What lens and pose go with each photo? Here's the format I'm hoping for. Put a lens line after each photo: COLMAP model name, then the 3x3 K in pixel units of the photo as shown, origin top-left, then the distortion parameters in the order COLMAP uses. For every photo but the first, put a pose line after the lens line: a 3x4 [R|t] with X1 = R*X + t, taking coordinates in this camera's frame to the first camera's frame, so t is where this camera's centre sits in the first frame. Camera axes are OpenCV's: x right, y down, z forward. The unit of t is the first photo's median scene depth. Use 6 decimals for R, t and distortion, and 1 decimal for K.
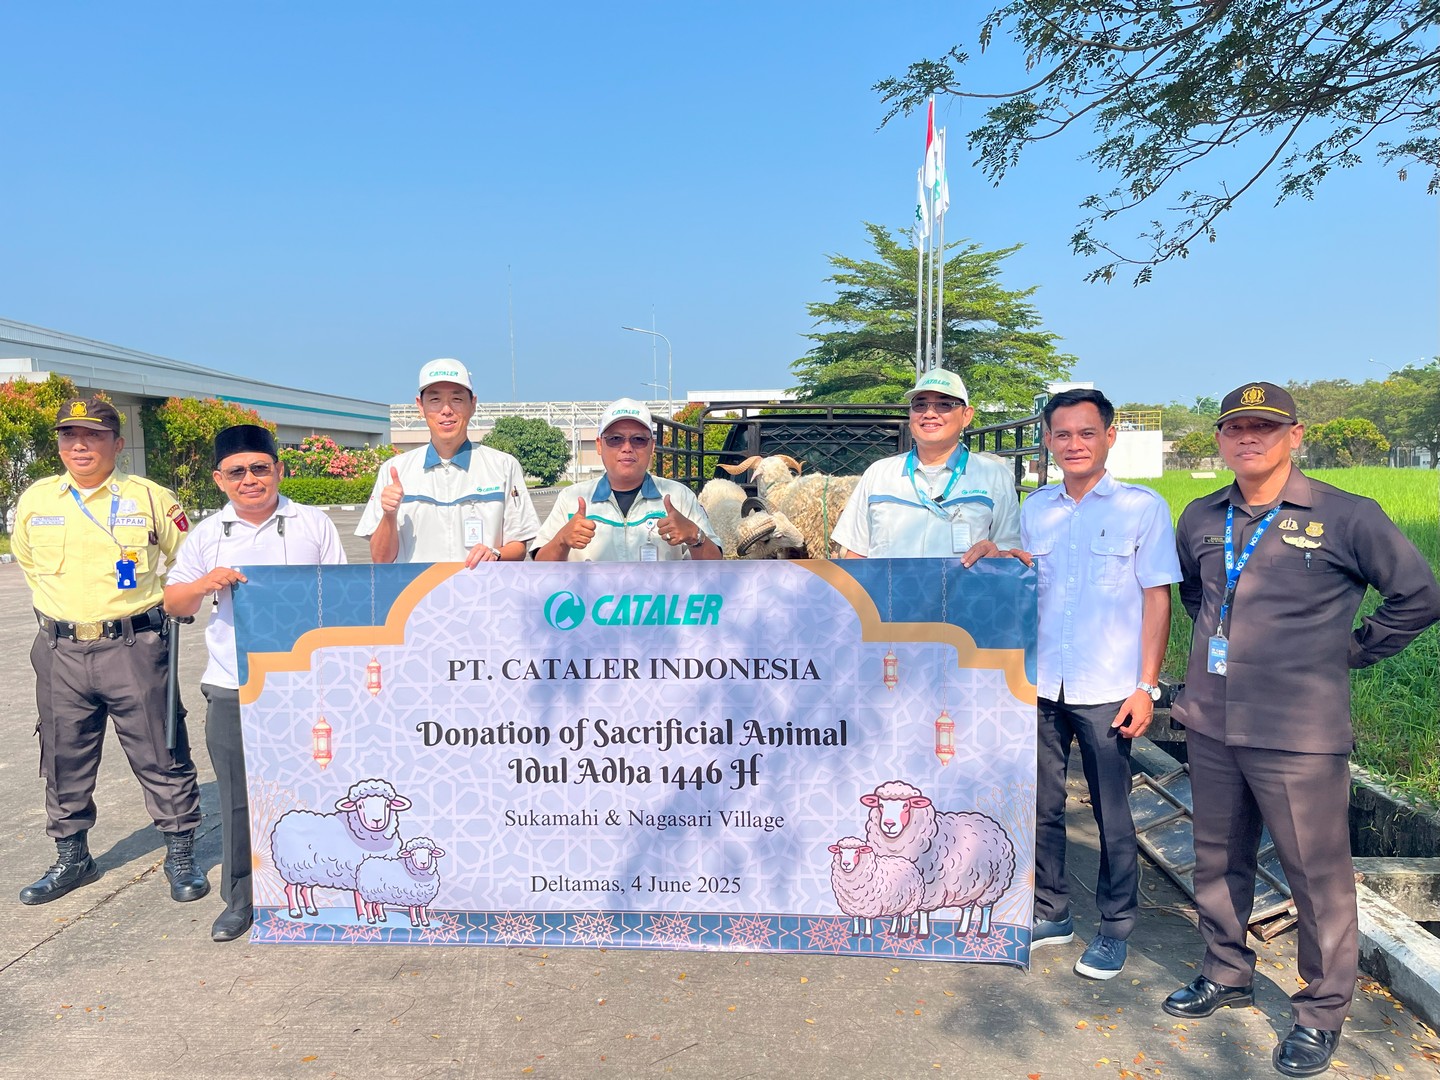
lens RADIAL K [[1116.4, 0, 720.0], [0, 1116.4, 540.0], [0, 0, 1]] dist [0.055265, -0.077861]
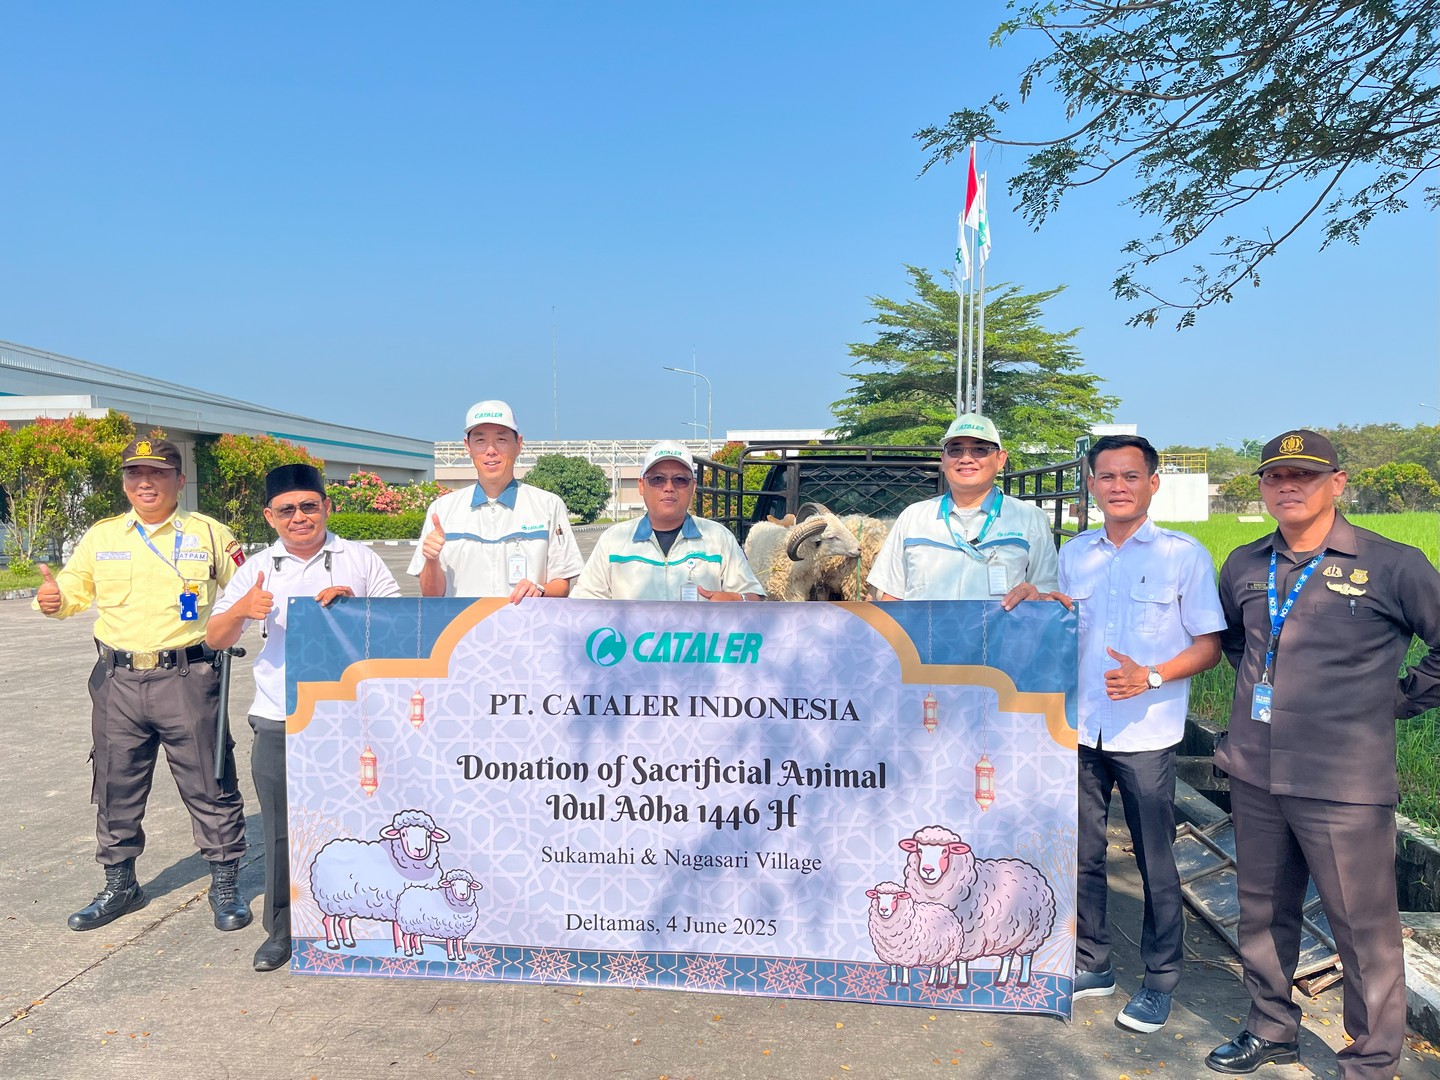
lens RADIAL K [[1118.2, 0, 716.2], [0, 1118.2, 532.4], [0, 0, 1]] dist [0.053762, -0.070258]
pose [[0.999233, 0.010344, -0.037756, -0.000565], [-0.011894, 0.999085, -0.041080, -0.000417], [0.037297, 0.041497, 0.998442, -0.007287]]
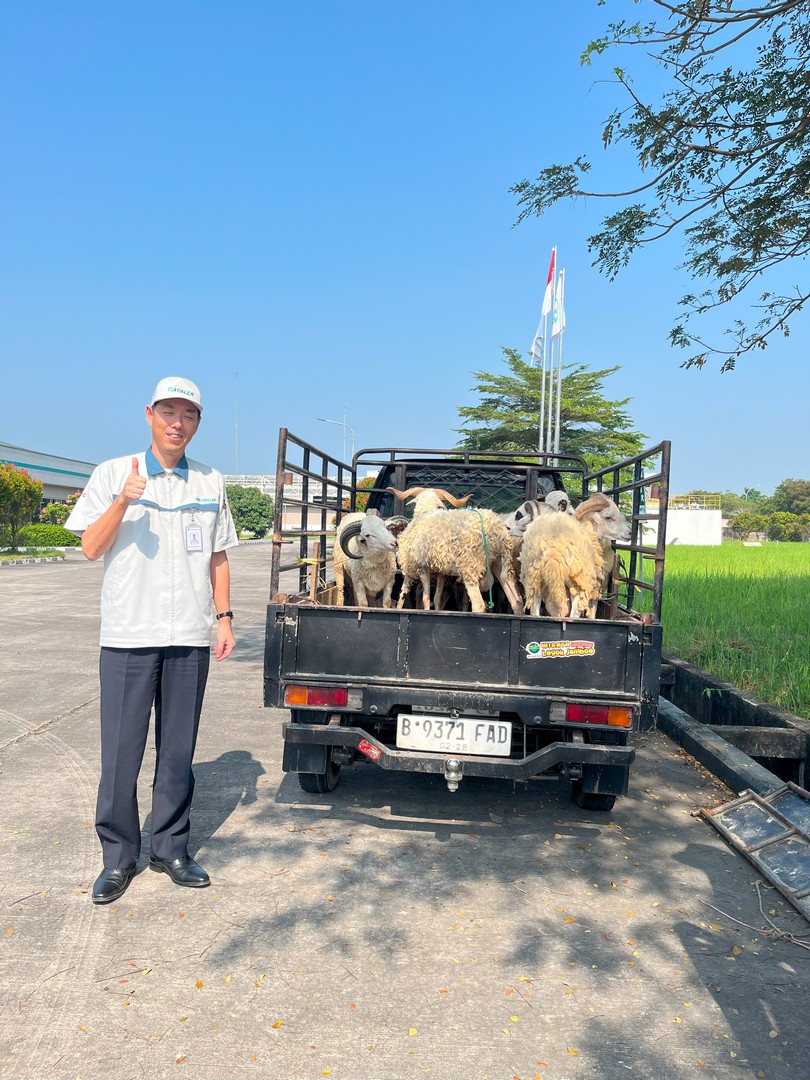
lens RADIAL K [[821.1, 0, 412.3], [0, 821.1, 534.8], [0, 0, 1]] dist [0.054434, -0.090620]
pose [[0.999322, 0.028849, 0.022879, 0.023630], [-0.027356, 0.997632, -0.063098, 0.018204], [-0.024645, 0.062430, 0.997745, 0.156173]]
